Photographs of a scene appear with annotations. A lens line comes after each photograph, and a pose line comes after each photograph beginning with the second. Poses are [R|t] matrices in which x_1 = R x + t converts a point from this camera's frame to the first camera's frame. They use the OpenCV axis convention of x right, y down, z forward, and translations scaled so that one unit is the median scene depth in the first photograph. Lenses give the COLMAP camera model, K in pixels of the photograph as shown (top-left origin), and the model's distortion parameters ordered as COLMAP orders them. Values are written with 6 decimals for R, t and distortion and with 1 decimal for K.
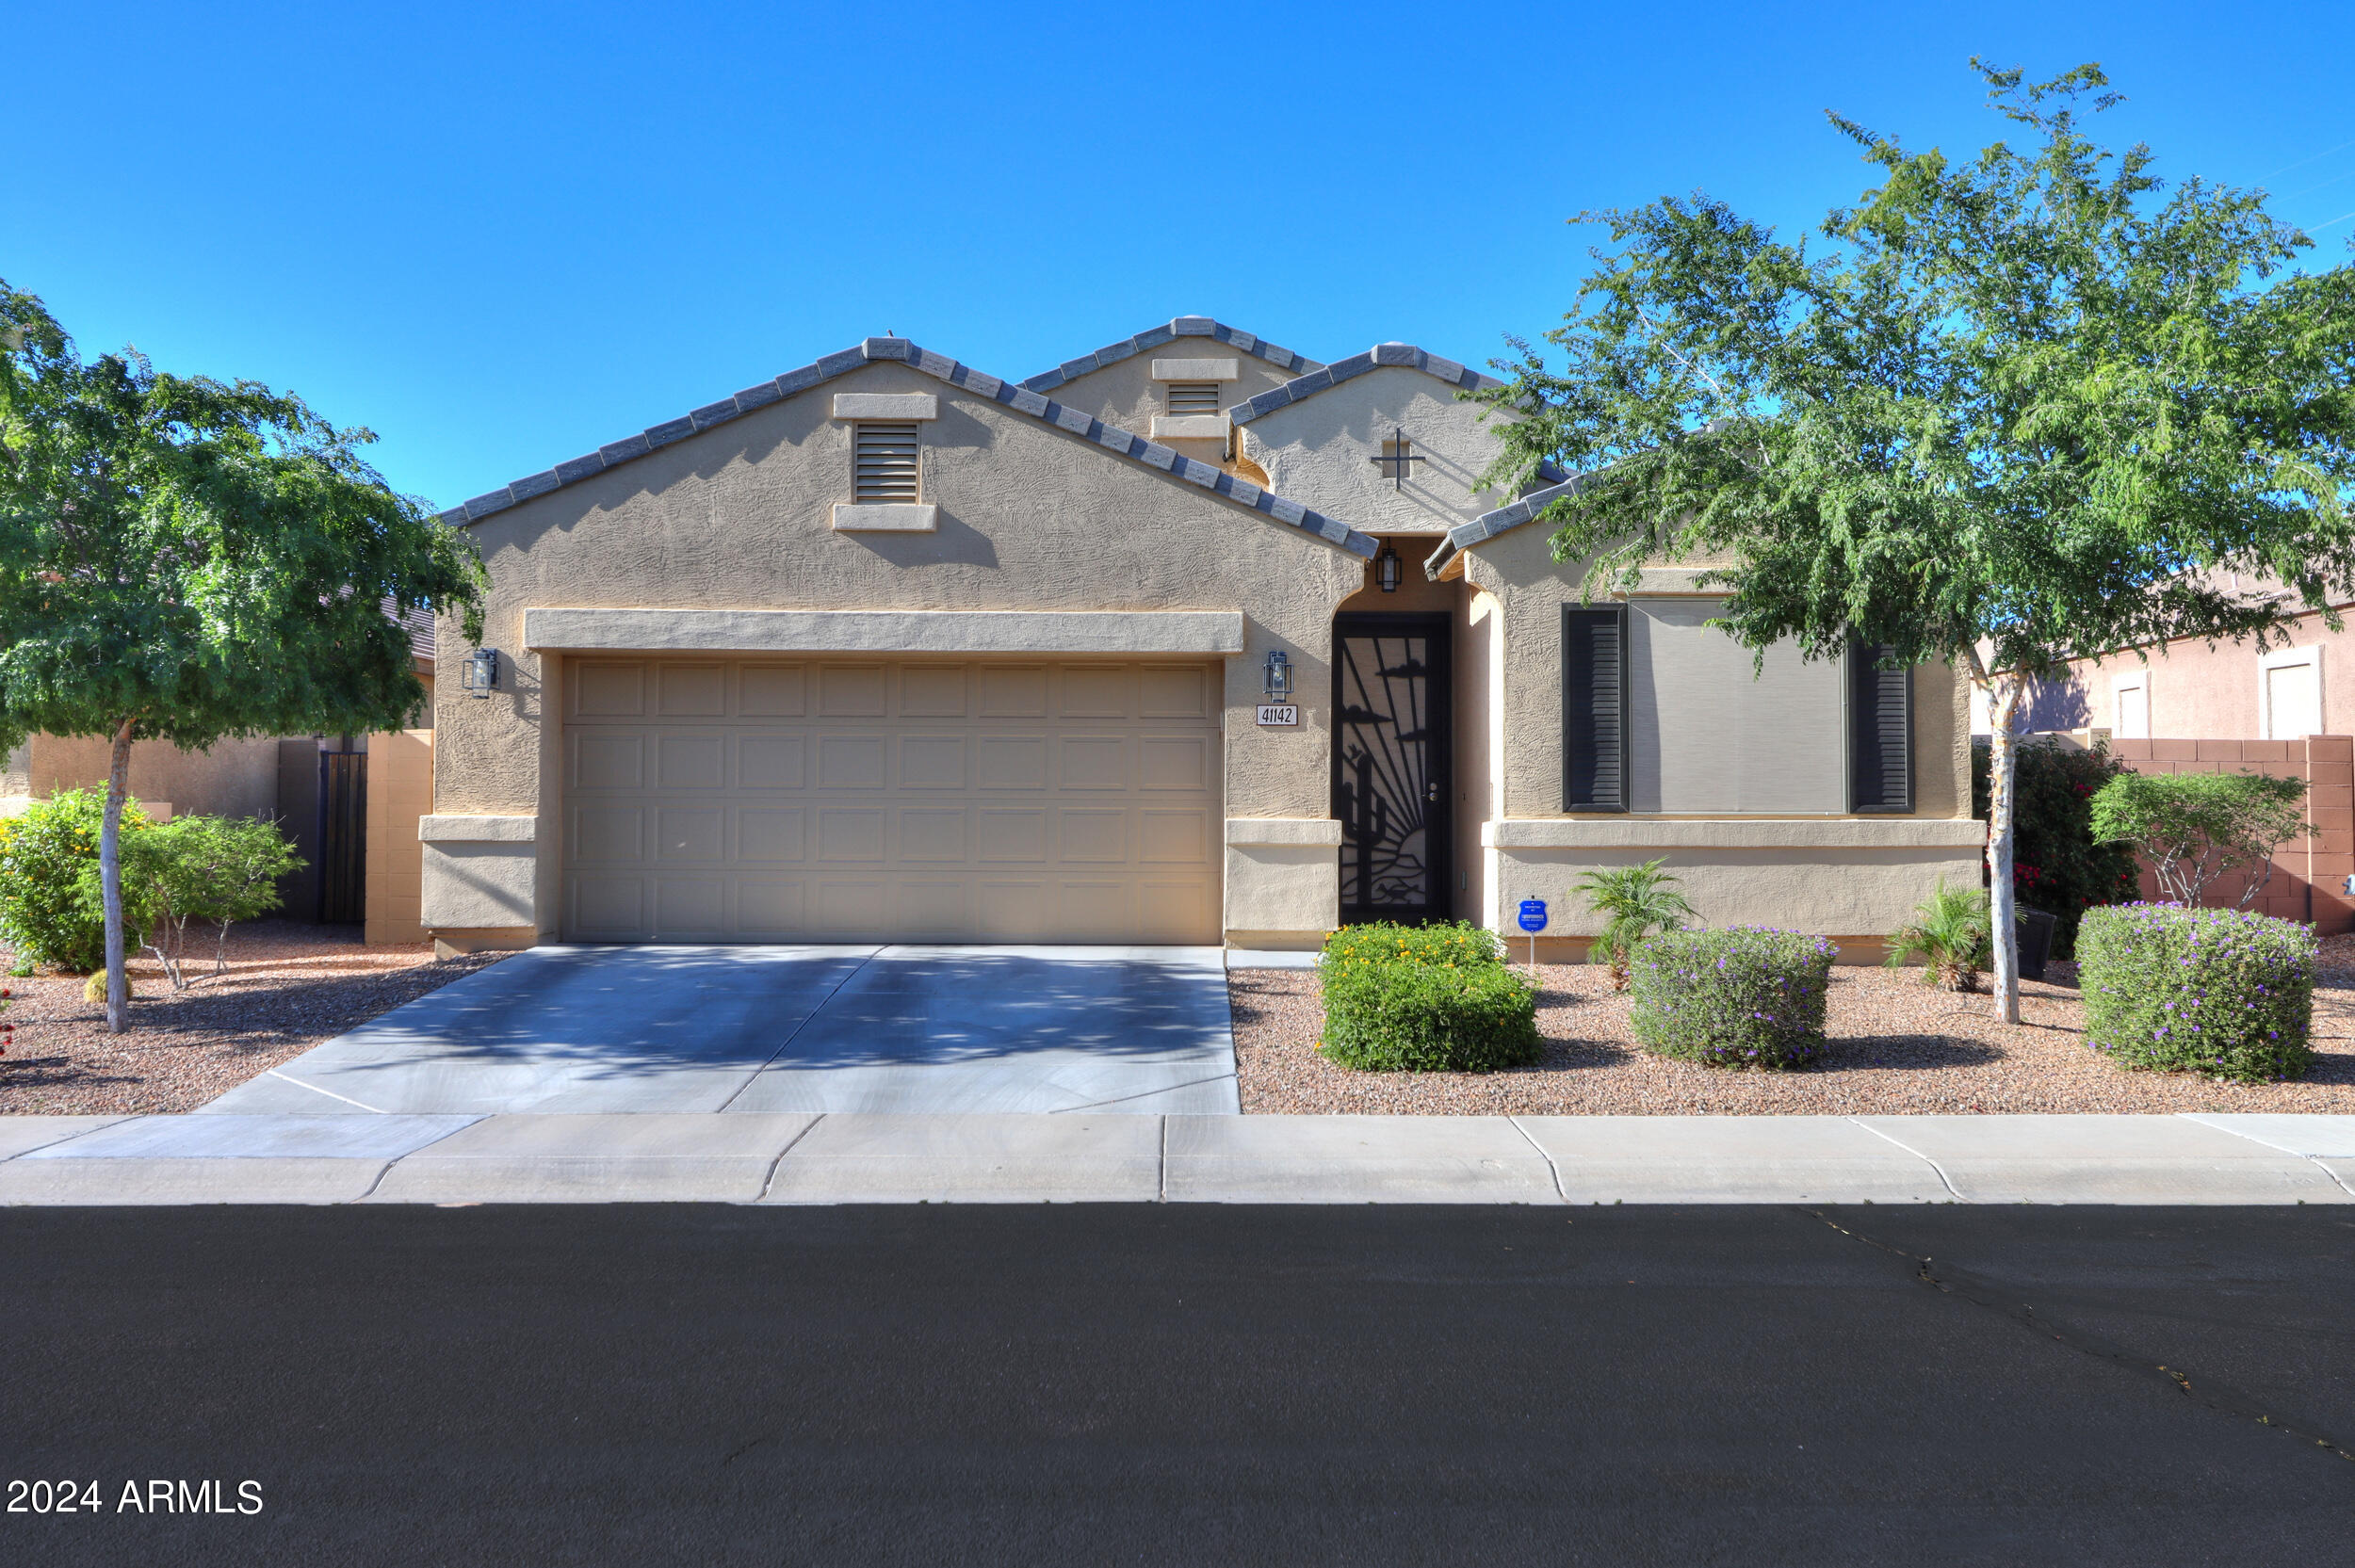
lens RADIAL K [[2136.0, 0, 1182.3], [0, 2136.0, 775.7], [0, 0, 1]] dist [0.010760, 0.000000]
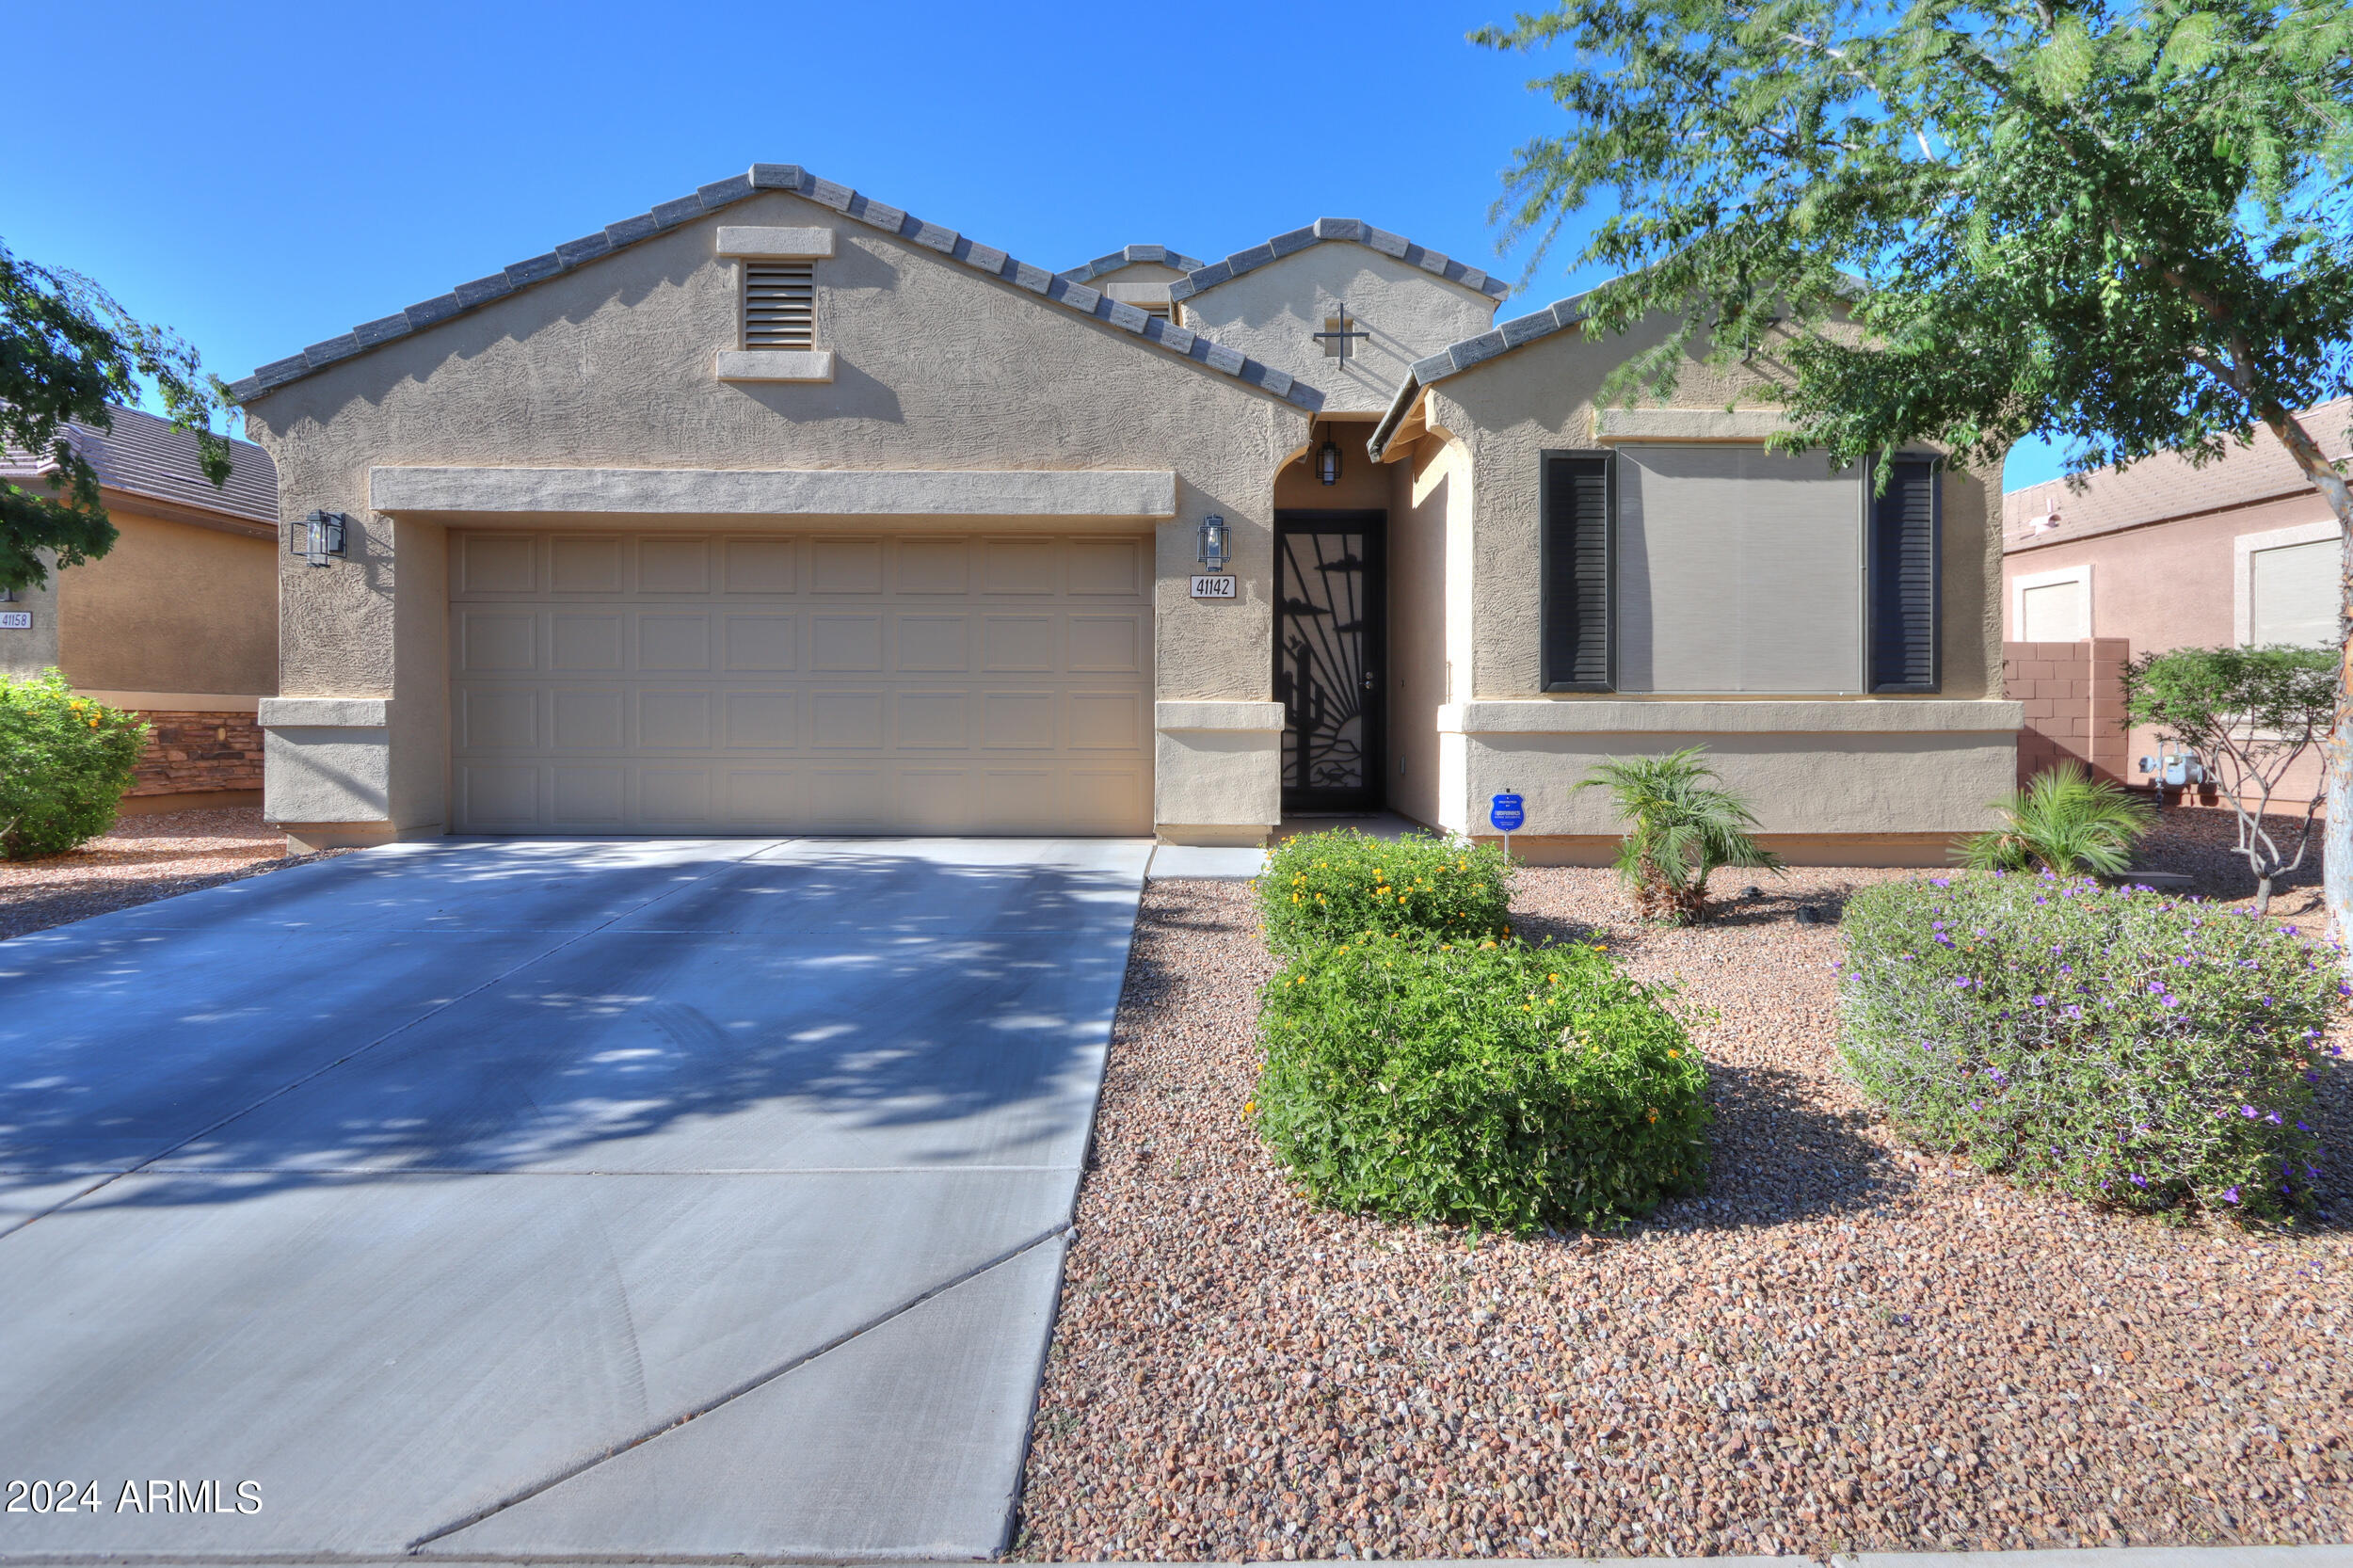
lens RADIAL K [[1111.6, 0, 1174.0], [0, 1111.6, 731.4], [0, 0, 1]] dist [-0.009639, 0.002347]
pose [[0.999857, -0.000839, -0.016864, 0.036171], [0.001373, 0.999497, 0.031679, 0.018150], [0.016829, -0.031698, 0.999356, 0.534723]]
